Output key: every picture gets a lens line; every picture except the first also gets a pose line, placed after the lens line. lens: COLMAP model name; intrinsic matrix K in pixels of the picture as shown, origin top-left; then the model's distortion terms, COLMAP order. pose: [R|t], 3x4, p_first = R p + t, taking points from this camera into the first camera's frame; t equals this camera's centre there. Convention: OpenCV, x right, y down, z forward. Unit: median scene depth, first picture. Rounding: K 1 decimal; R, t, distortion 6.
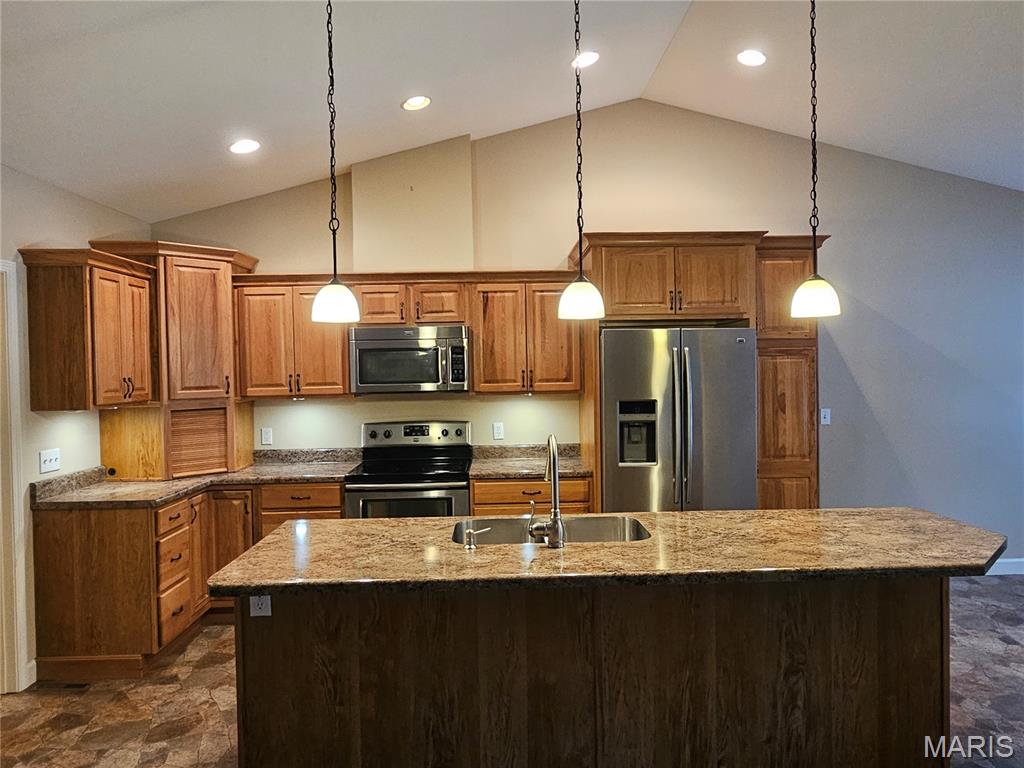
lens RADIAL K [[699.4, 0, 509.7], [0, 699.4, 383.4], [0, 0, 1]] dist [-0.014519, 0.002003]
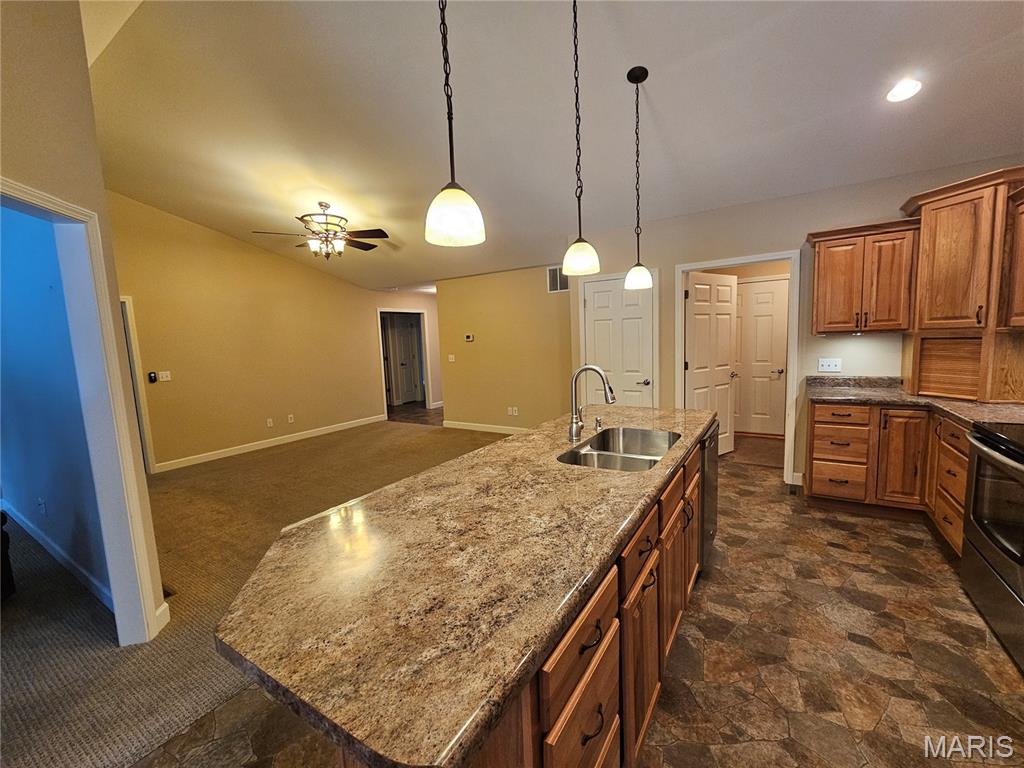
lens RADIAL K [[418.1, 0, 513.6], [0, 418.1, 384.7], [0, 0, 1]] dist [-0.001489, 0.000269]
pose [[-0.559526, 0.130611, -0.818457, 0.522174], [0.036173, 0.990412, 0.133323, -0.002403], [0.828023, 0.044992, -0.558886, 0.862627]]
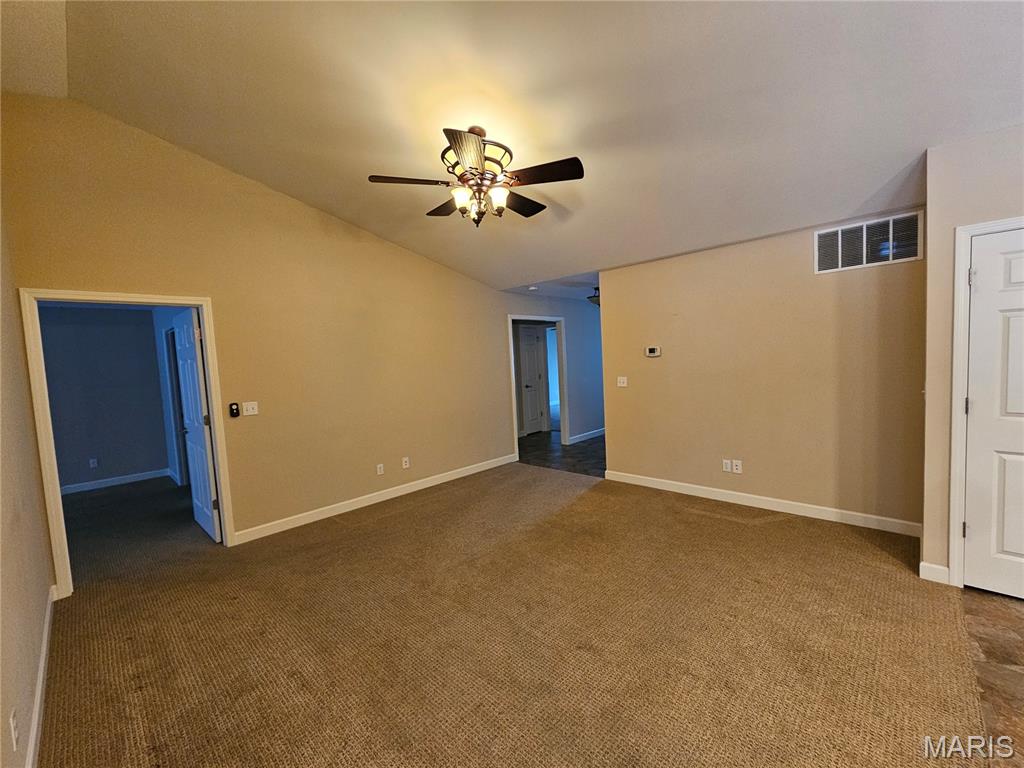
lens RADIAL K [[418.1, 0, 508.6], [0, 418.1, 386.7], [0, 0, 1]] dist [-0.001489, 0.000269]
pose [[-0.719819, 0.096831, -0.687375, 0.435625], [0.049465, 0.994861, 0.088347, -0.000043], [0.692397, 0.029593, -0.720910, 0.659118]]
